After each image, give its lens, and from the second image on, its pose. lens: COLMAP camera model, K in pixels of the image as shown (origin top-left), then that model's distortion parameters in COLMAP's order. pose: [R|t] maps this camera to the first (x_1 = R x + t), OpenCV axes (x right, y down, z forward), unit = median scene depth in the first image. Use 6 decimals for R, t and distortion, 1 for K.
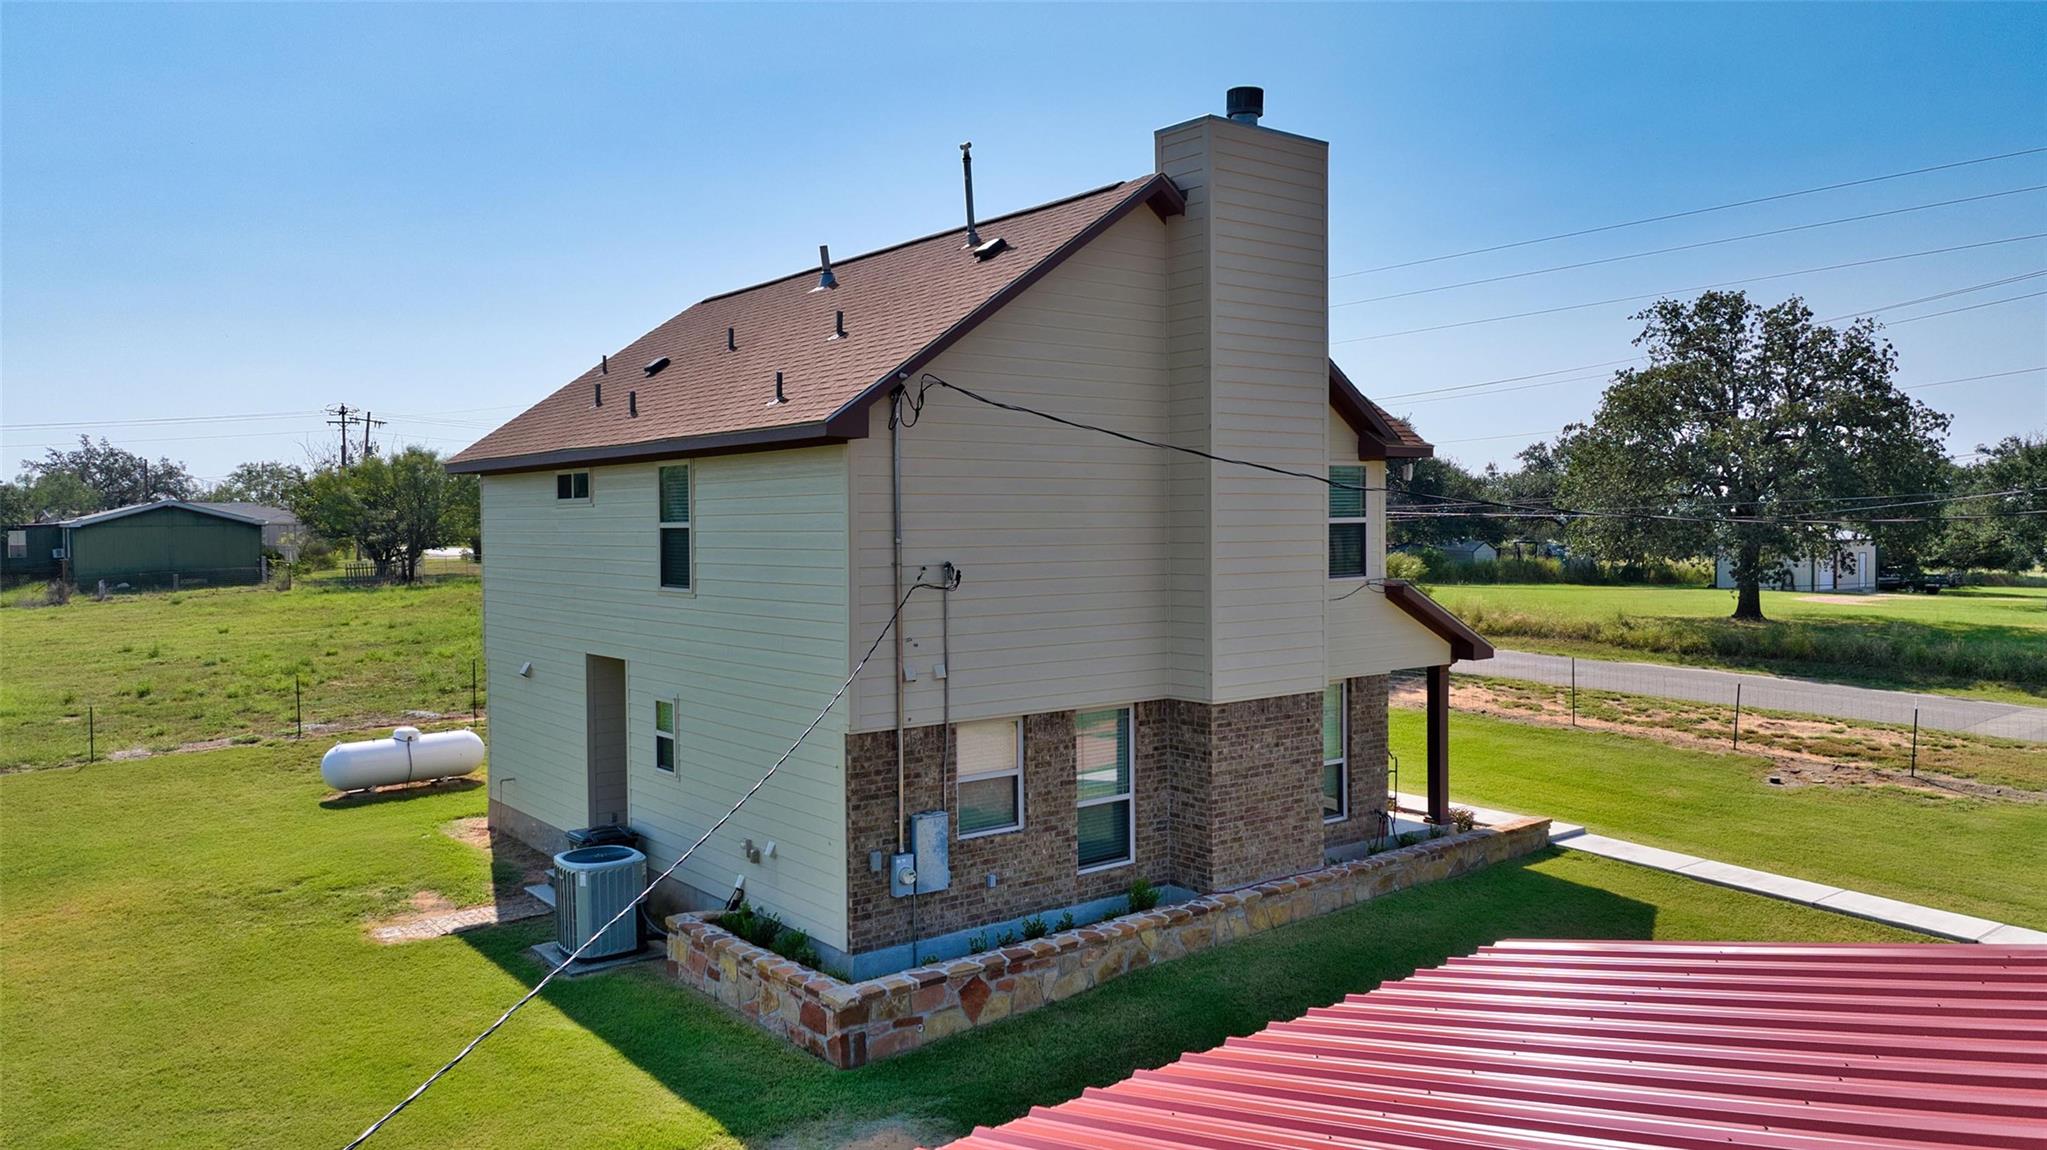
lens RADIAL K [[1451.4, 0, 1023.3], [0, 1451.4, 589.9], [0, 0, 1]] dist [-0.022451, -0.002823]
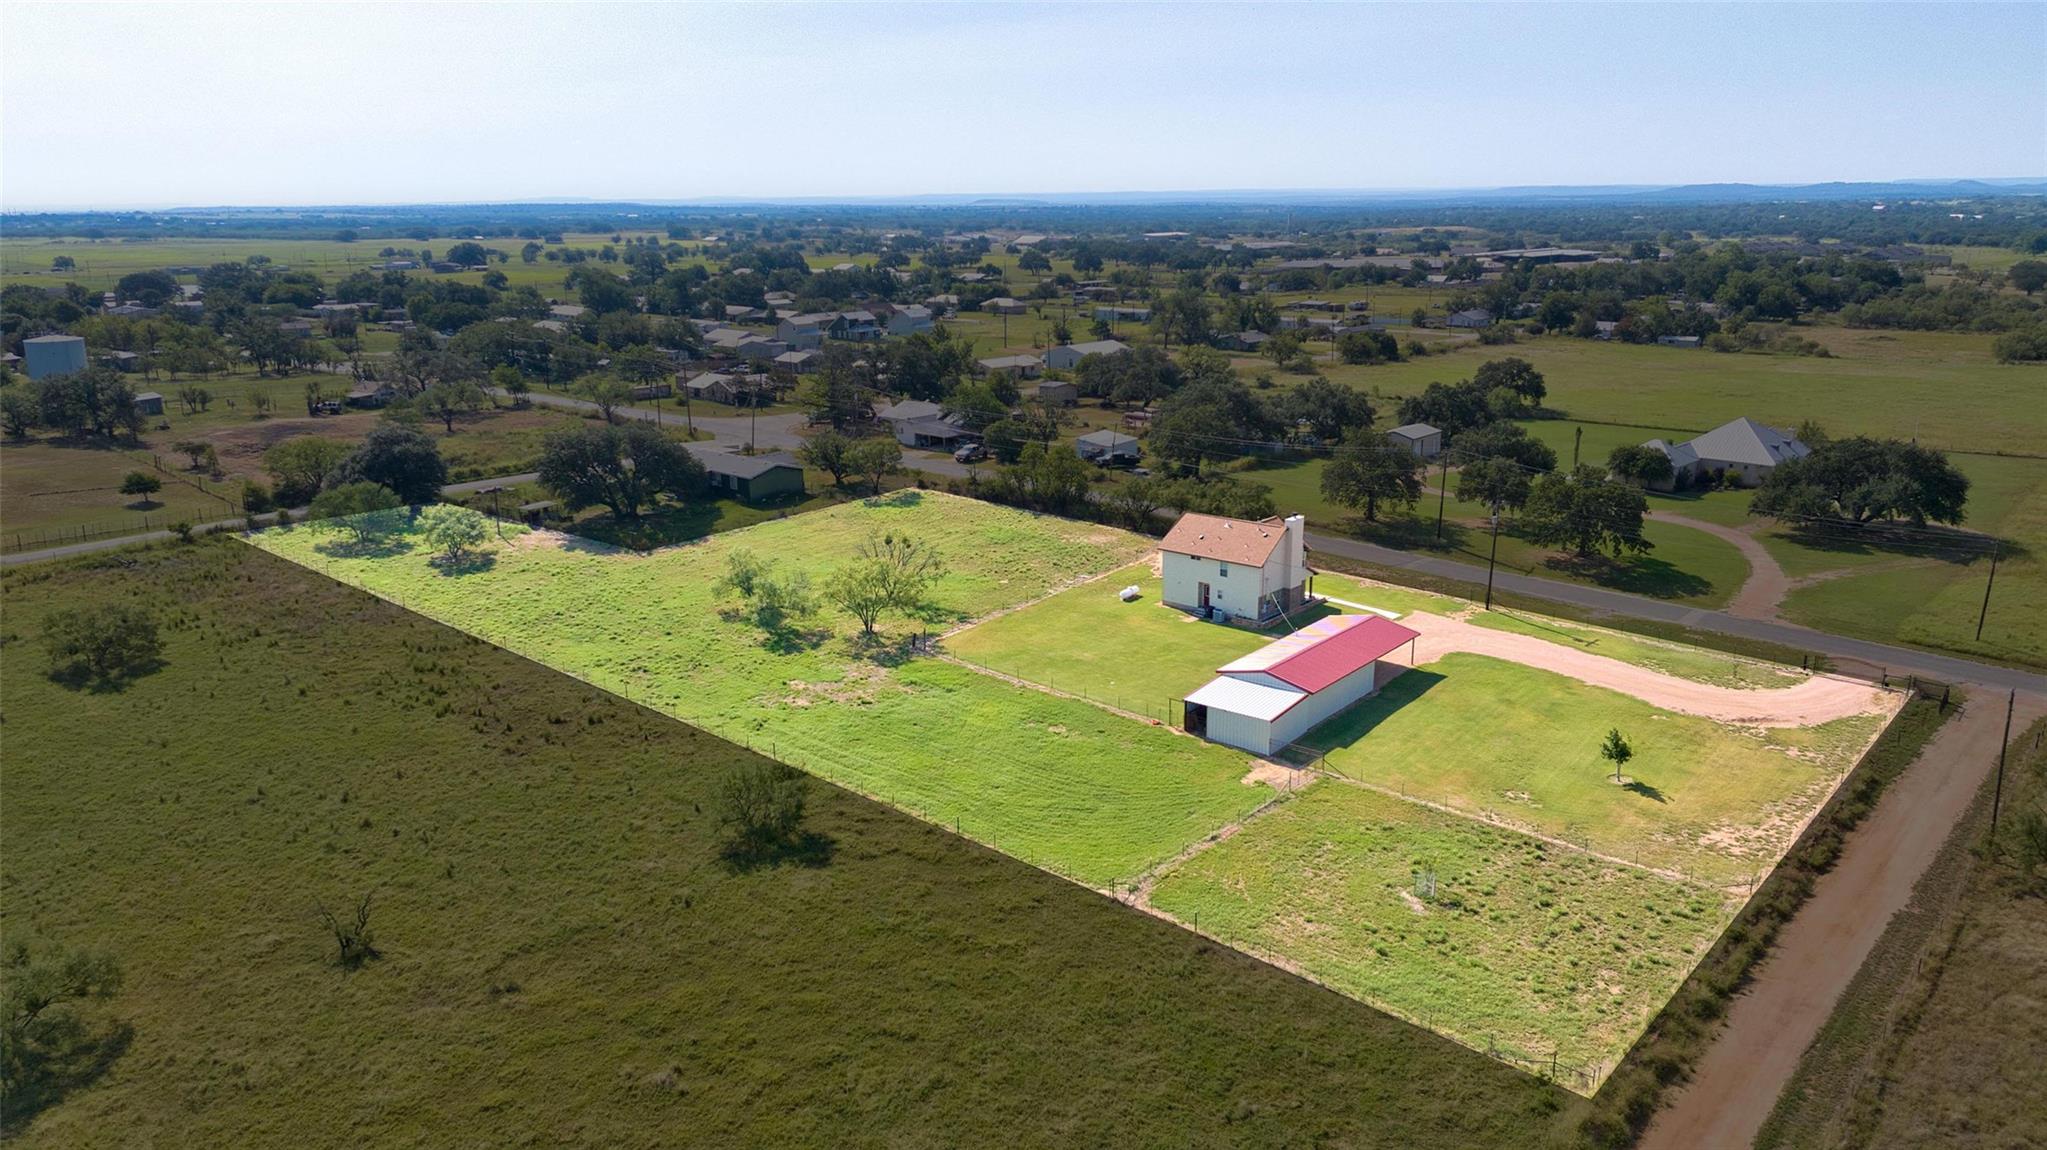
lens RADIAL K [[1439.0, 0, 1023.5], [0, 1439.0, 575.0], [0, 0, 1]] dist [0.033901, -0.048788]
pose [[0.982878, -0.049629, 0.177451, -2.739736], [0.011624, 0.977826, 0.209096, -1.683238], [-0.183893, -0.203454, 0.961660, -6.422259]]
